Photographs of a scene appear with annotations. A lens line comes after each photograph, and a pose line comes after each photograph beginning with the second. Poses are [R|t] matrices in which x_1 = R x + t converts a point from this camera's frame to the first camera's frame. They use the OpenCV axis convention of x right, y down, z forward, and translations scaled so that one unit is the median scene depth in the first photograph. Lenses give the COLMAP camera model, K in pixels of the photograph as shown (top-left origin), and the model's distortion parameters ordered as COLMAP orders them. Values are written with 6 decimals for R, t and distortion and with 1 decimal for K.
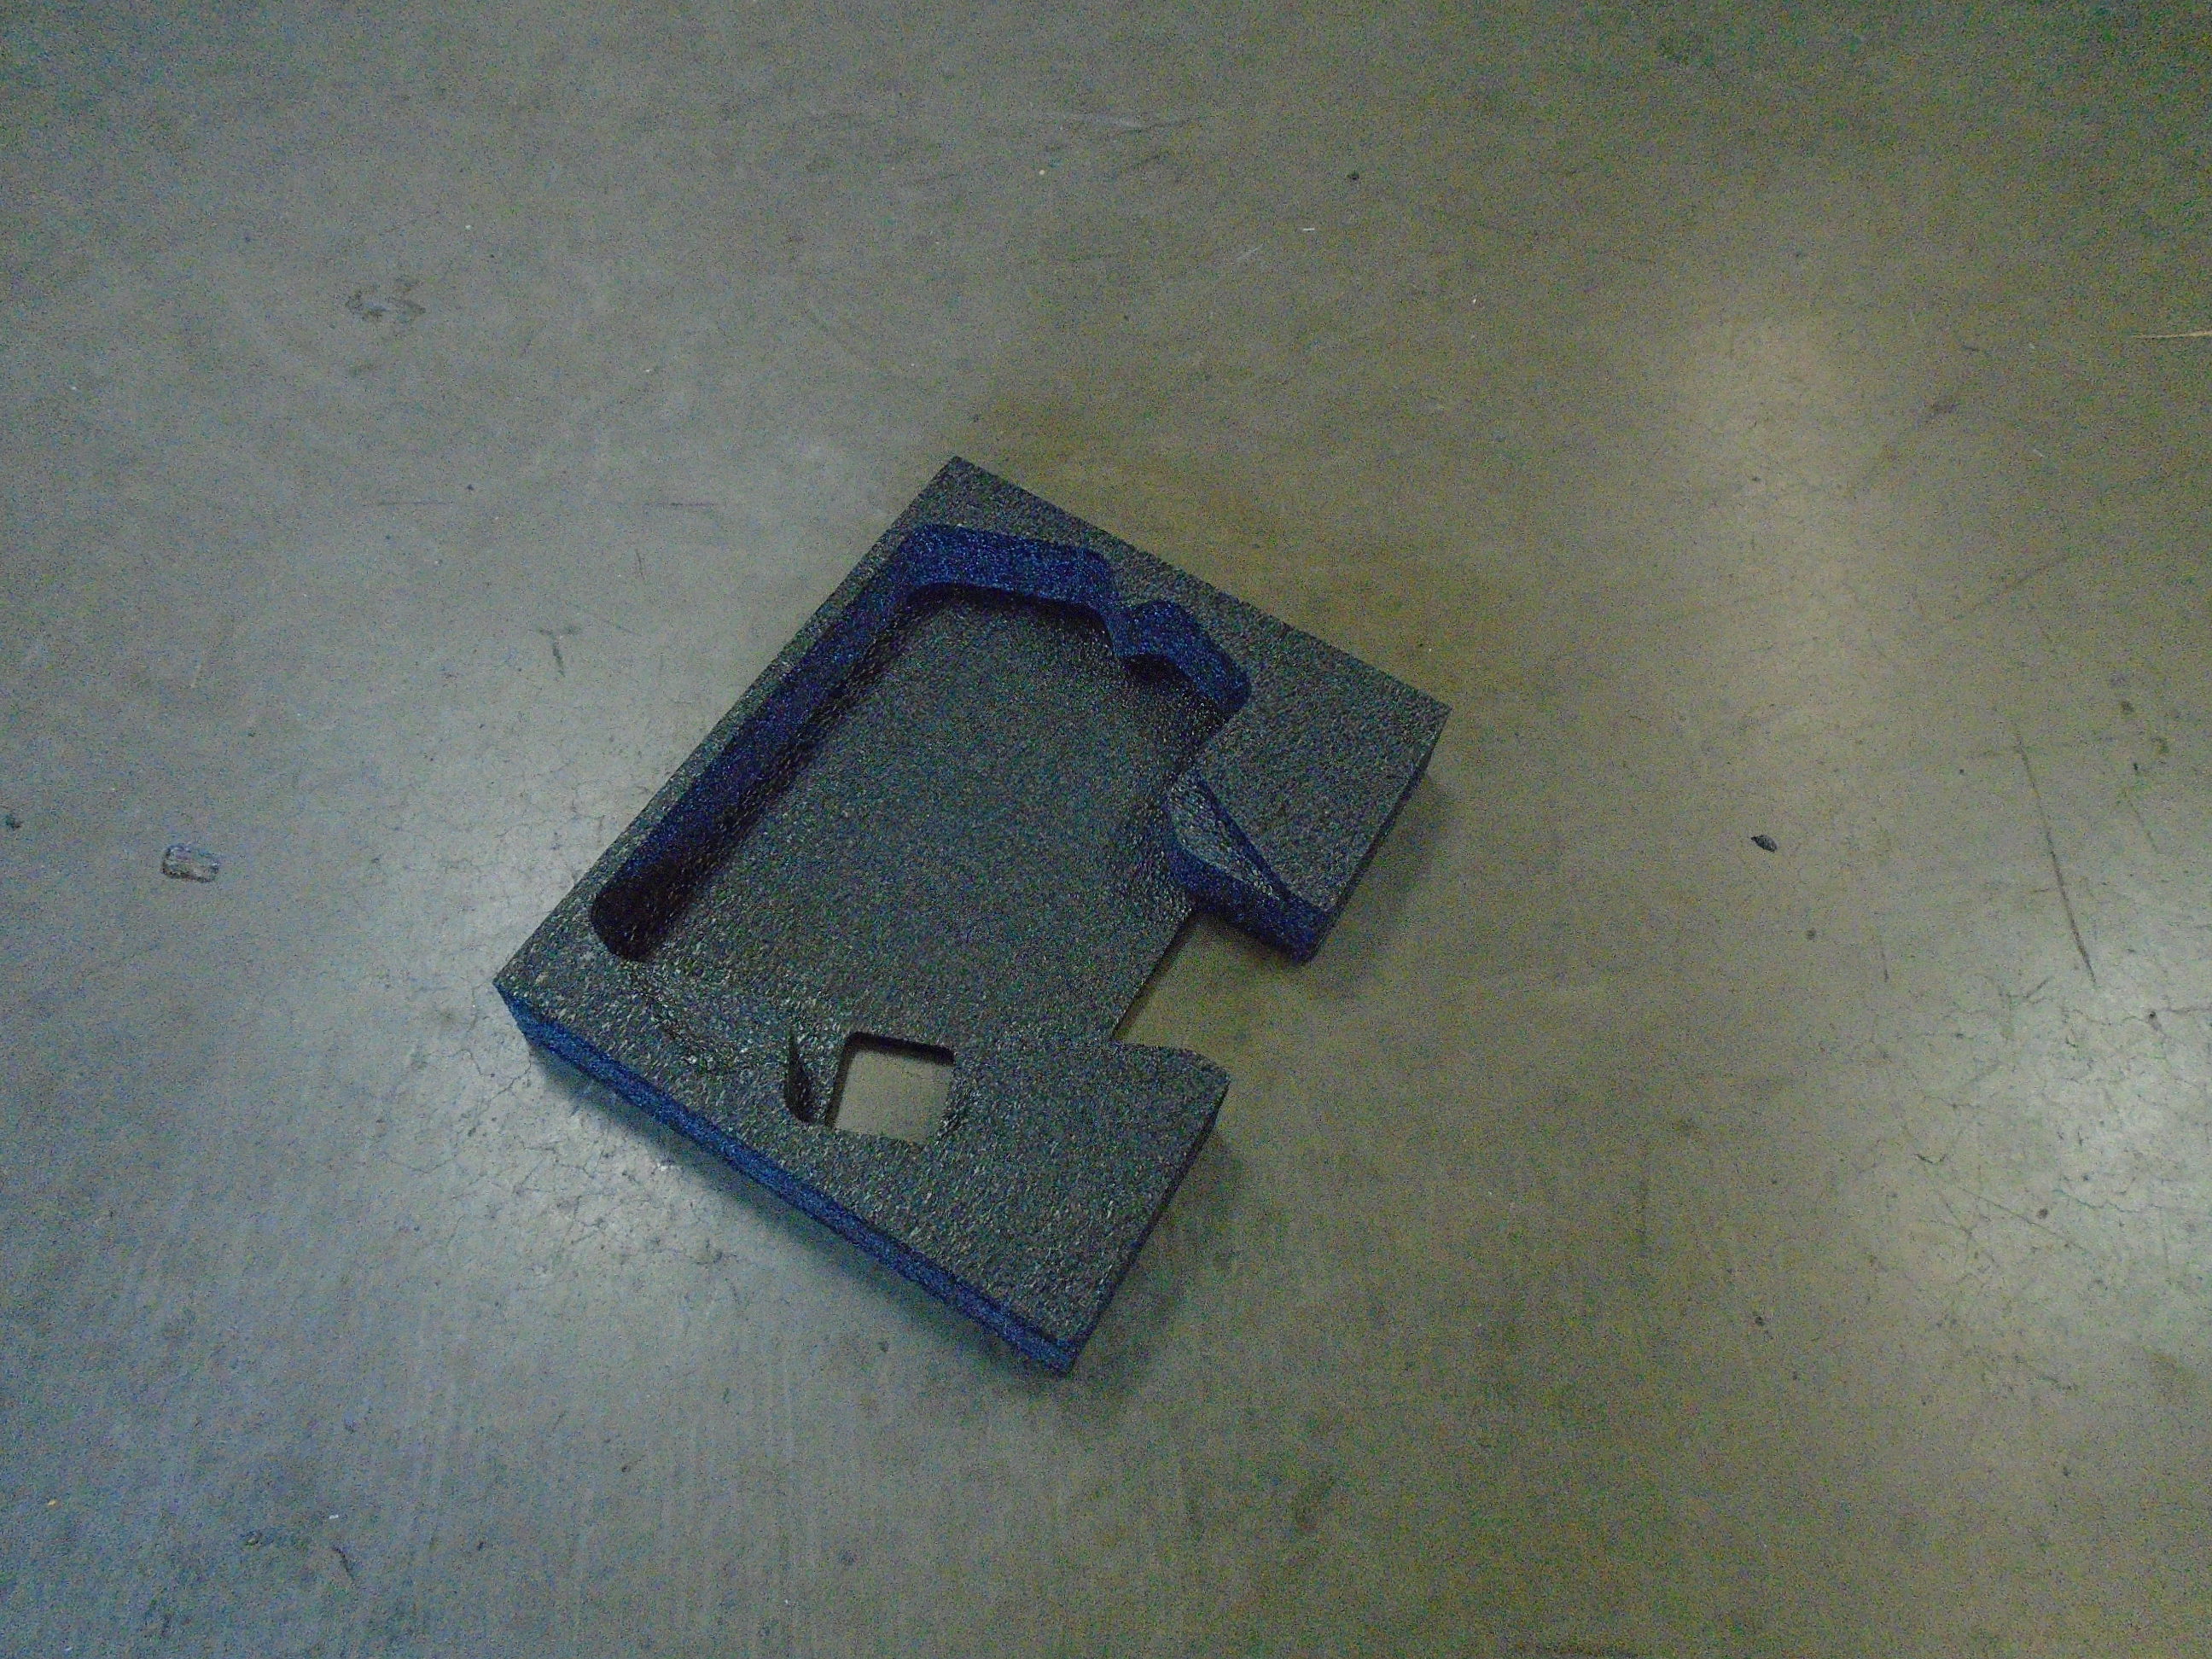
lens RADIAL K [[1702.0, 0, 1105.0], [0, 1702.0, 823.5], [0, 0, 1]] dist [-0.003865, -0.004483]
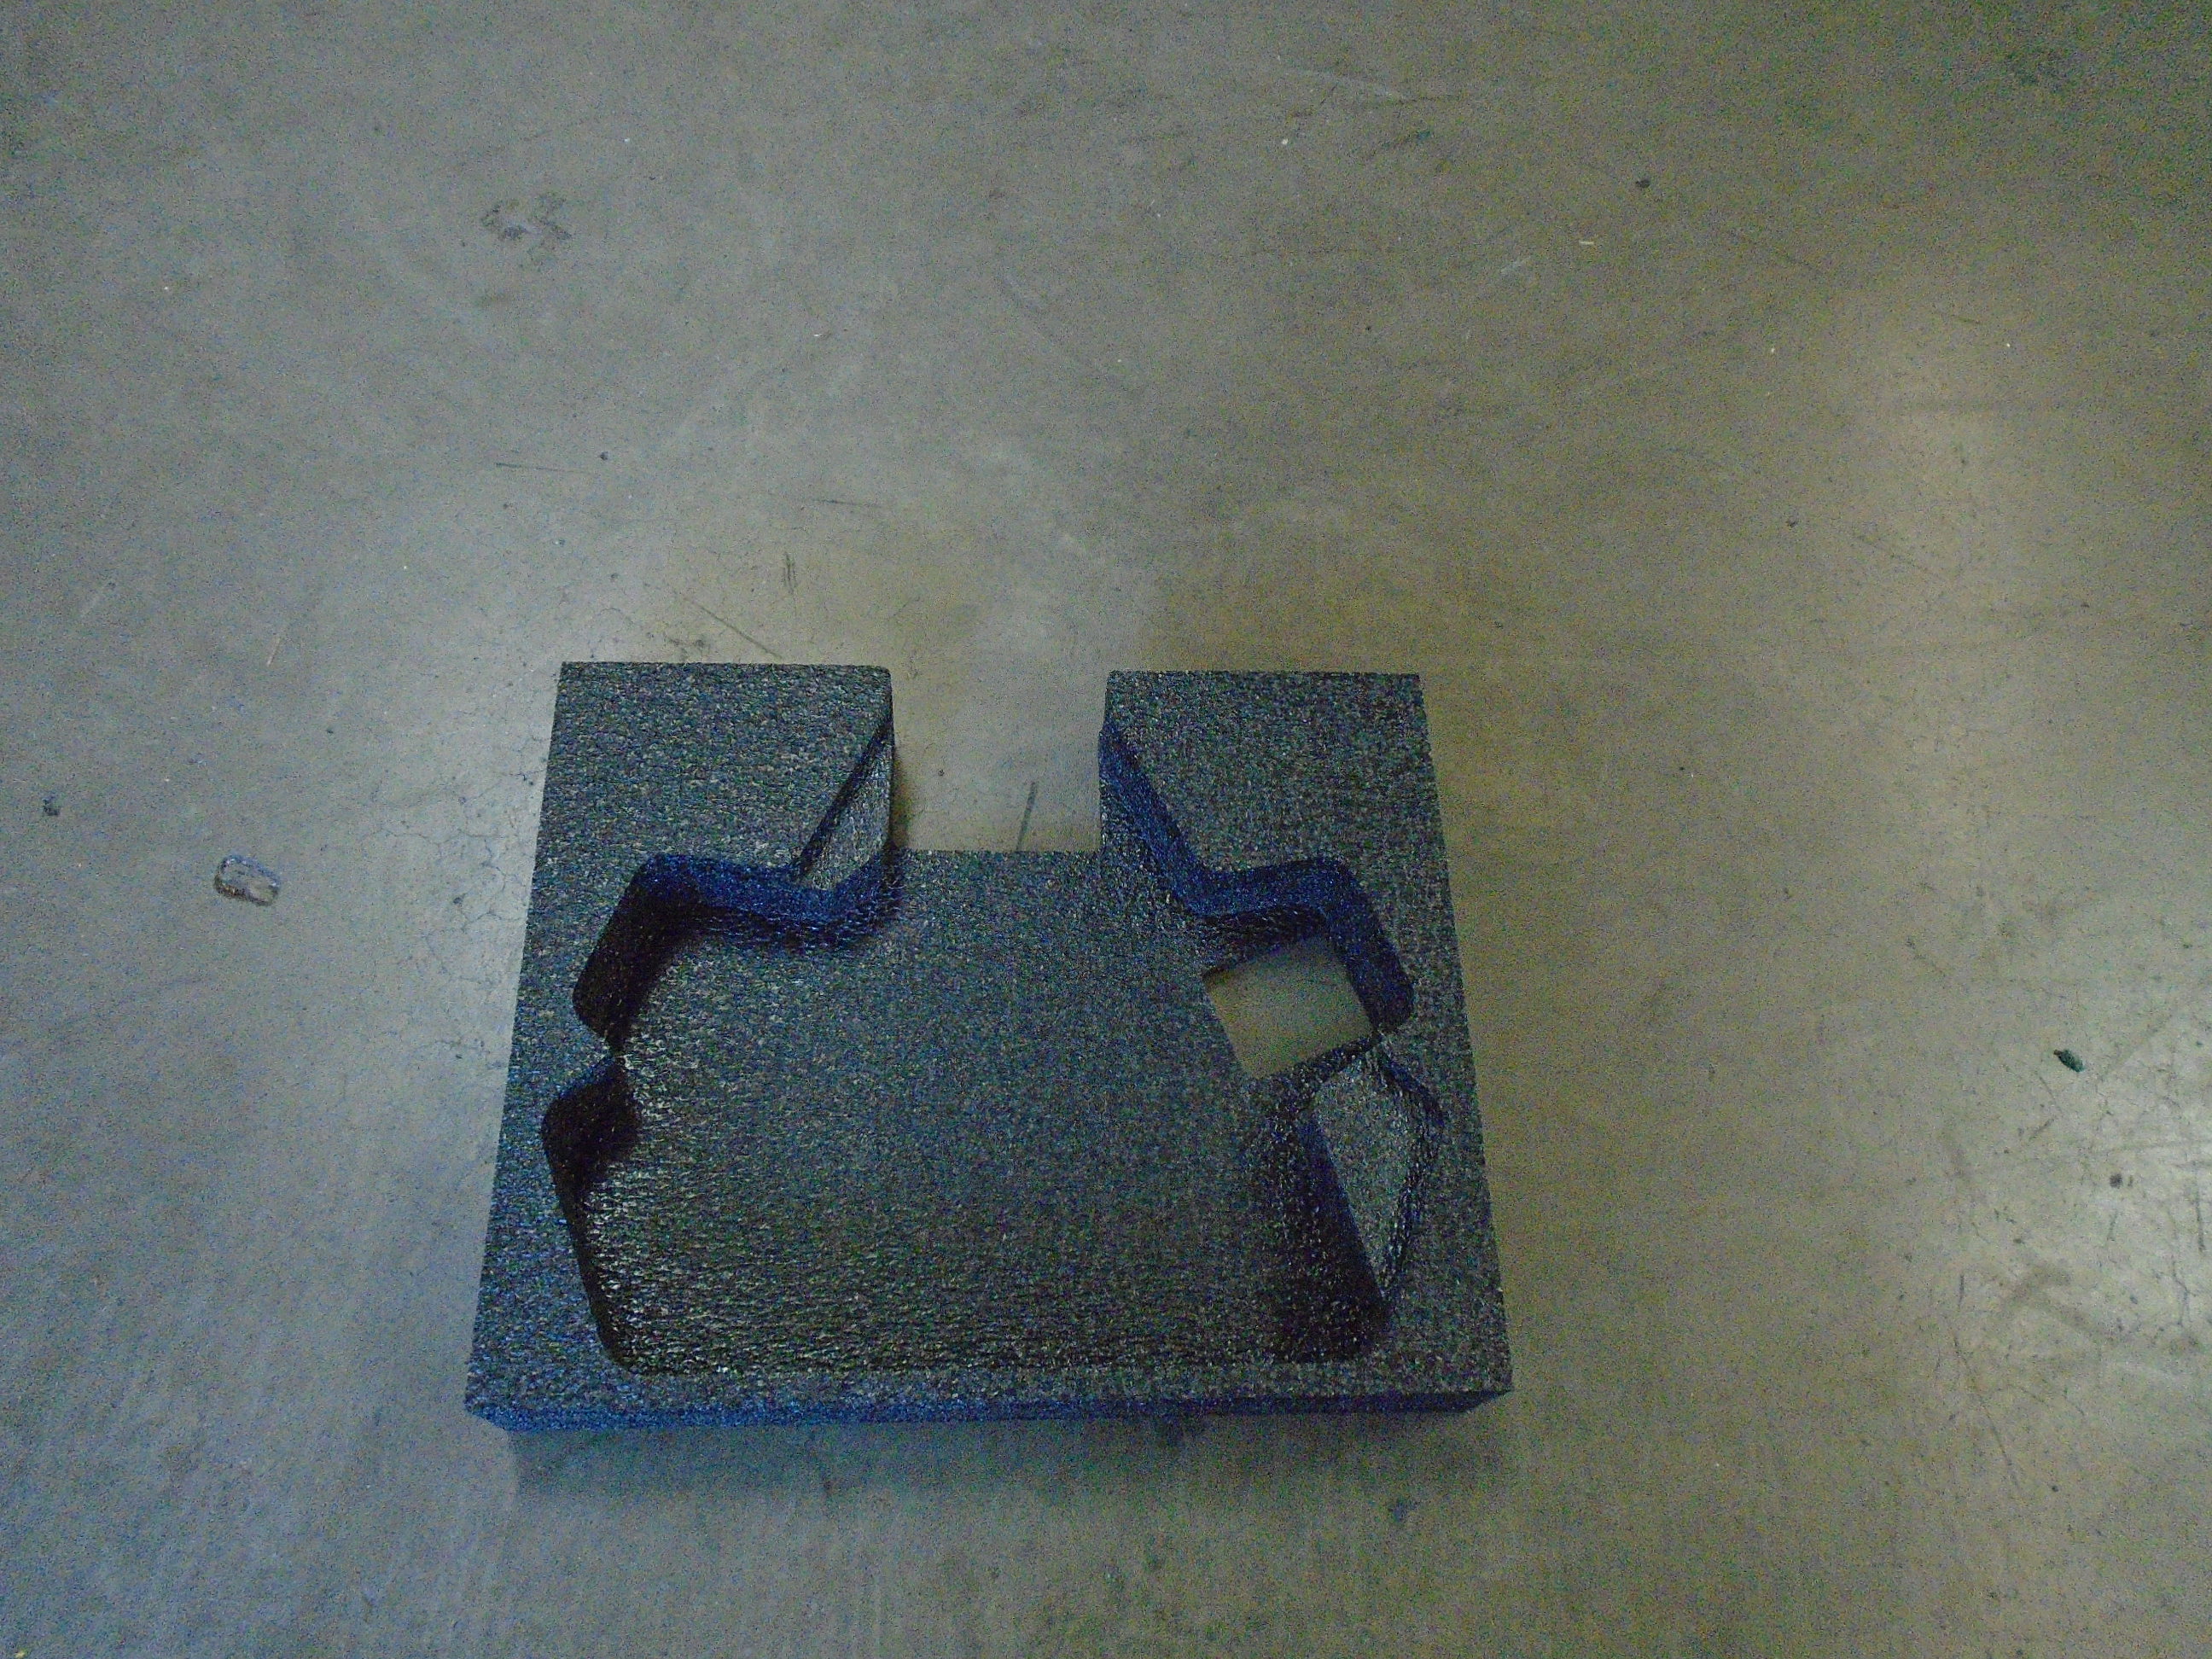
lens RADIAL K [[1702.0, 0, 1105.0], [0, 1702.0, 823.5], [0, 0, 1]] dist [-0.003865, -0.004483]
pose [[0.992680, 0.117318, -0.028672, -0.081250], [-0.115477, 0.991549, 0.059121, -0.103663], [0.035365, -0.055377, 0.997839, 0.149767]]
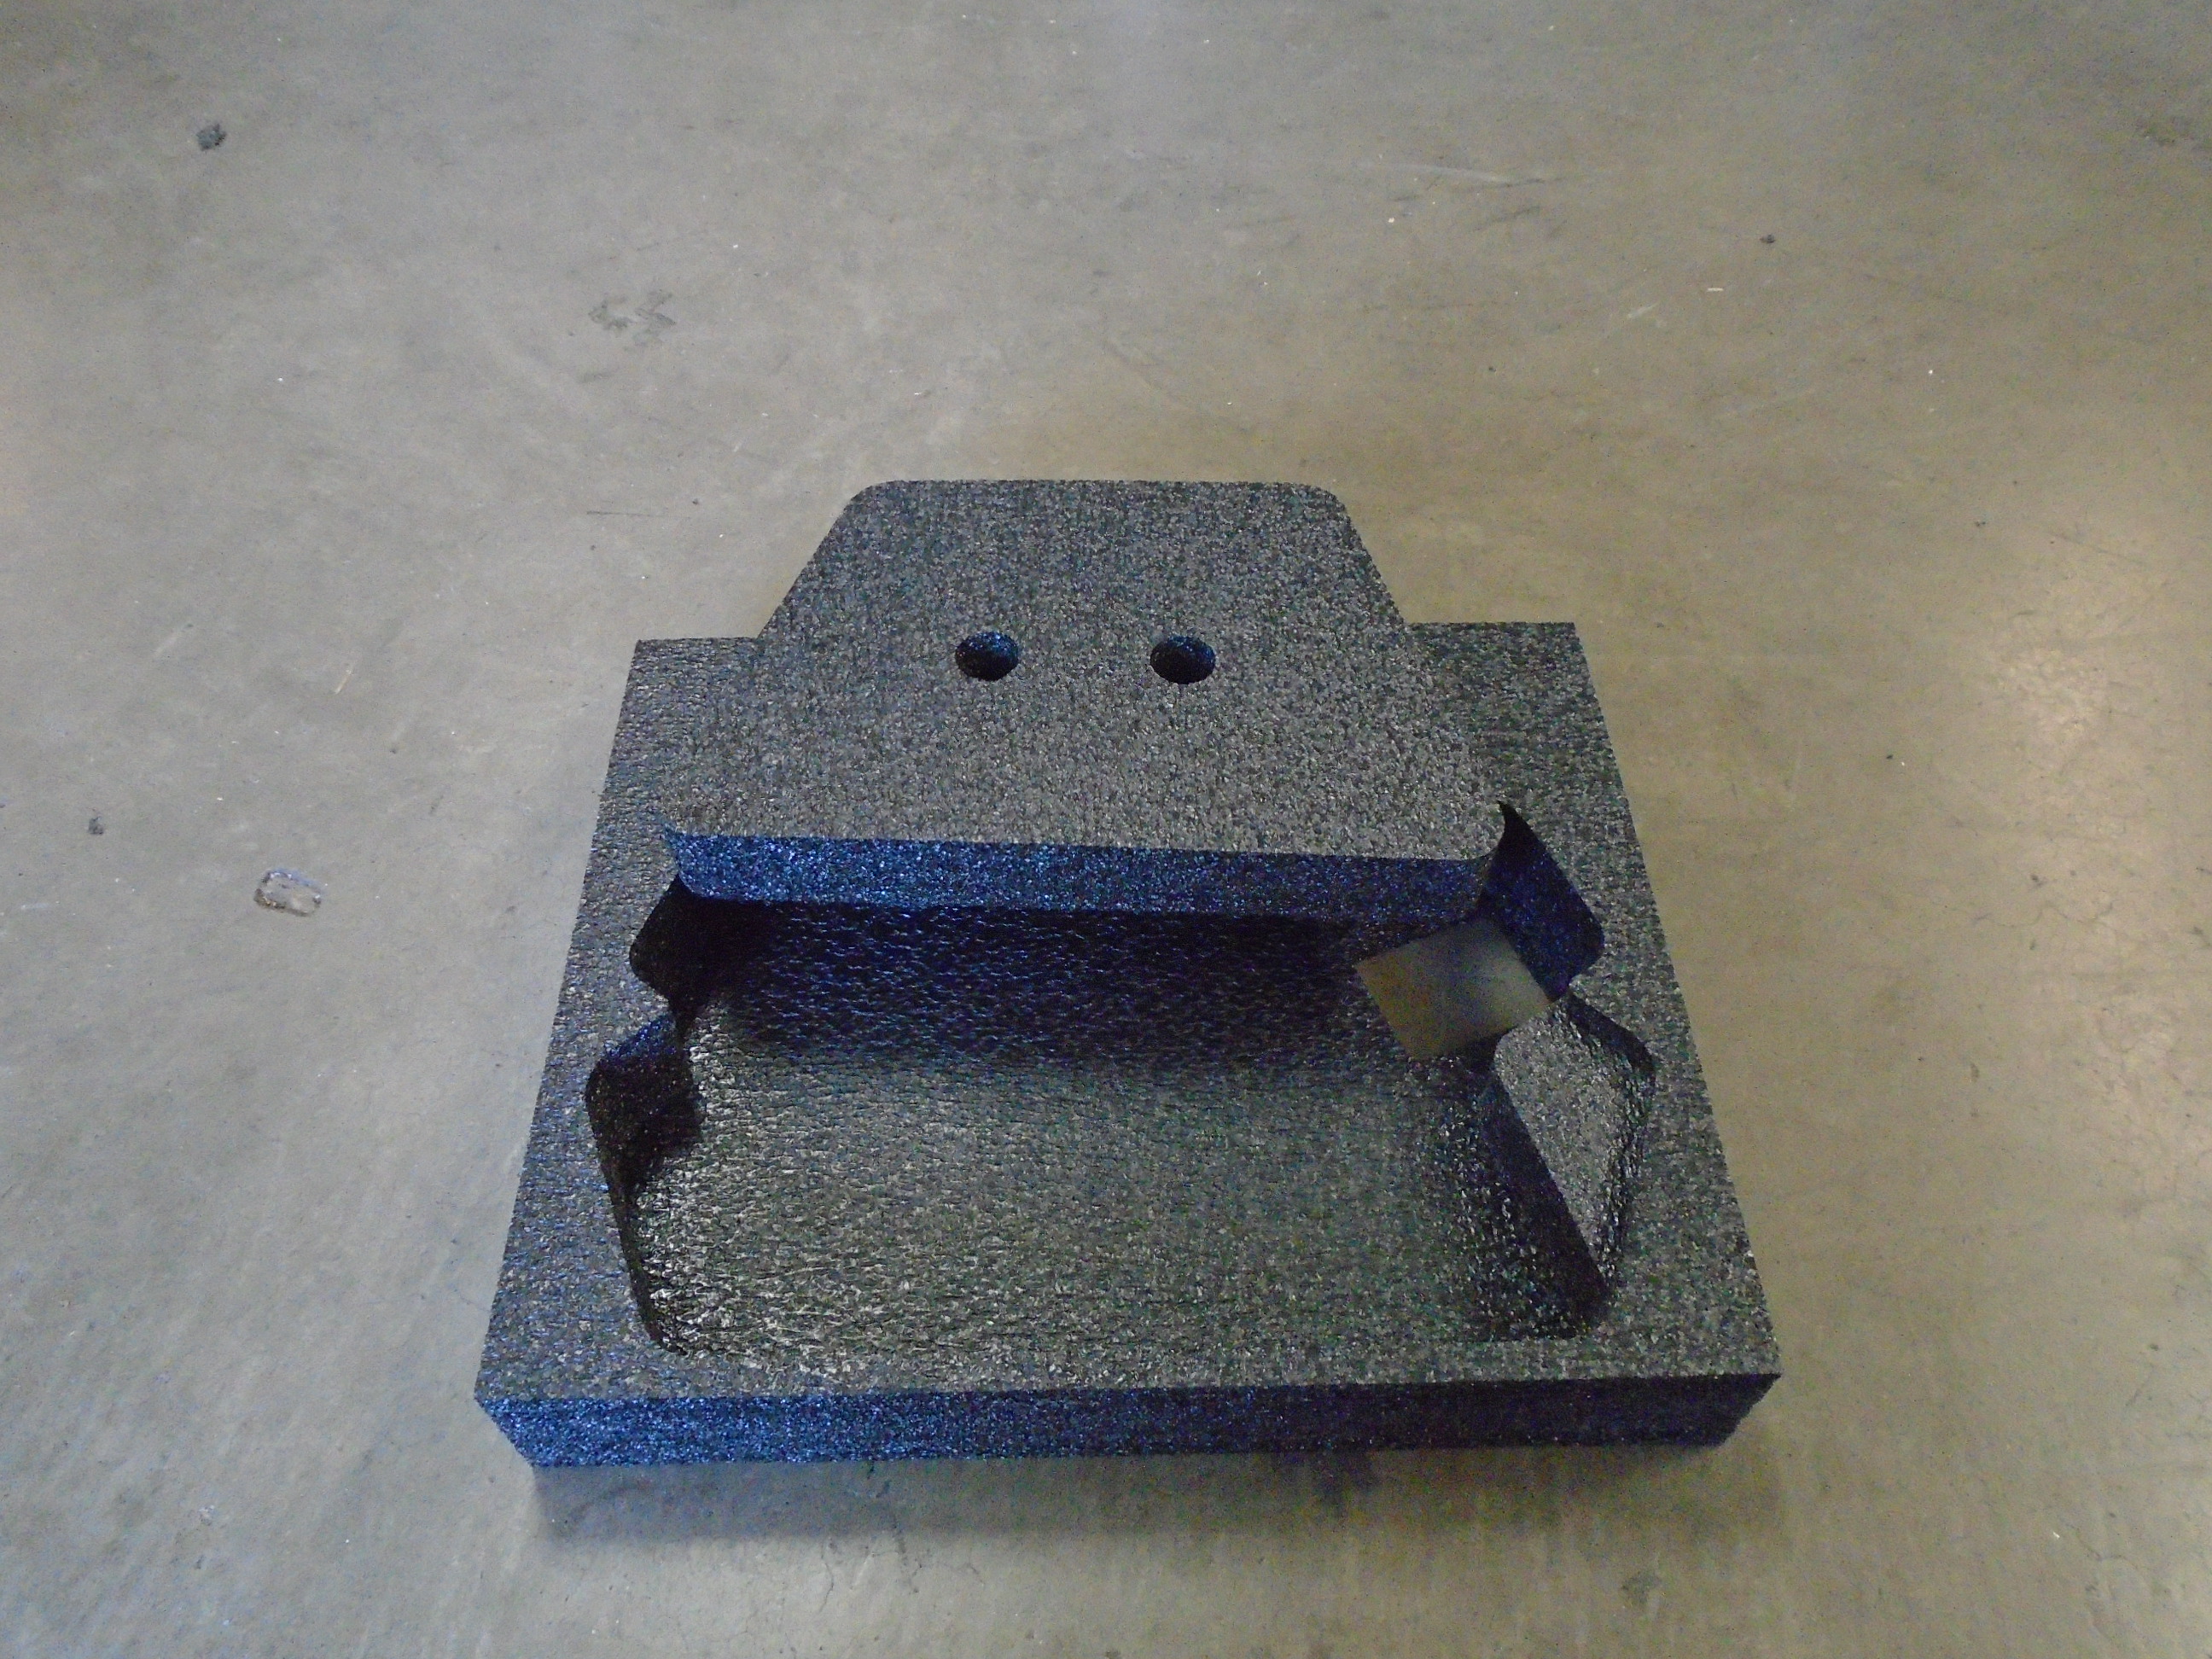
lens RADIAL K [[1697.1, 0, 1101.0], [0, 1697.1, 829.5], [0, 0, 1]] dist [-0.005280, -0.003942]
pose [[0.988638, 0.070999, -0.132489, -0.060578], [-0.090935, 0.984331, -0.151072, 0.076865], [0.119687, 0.161404, 0.979604, 0.259647]]
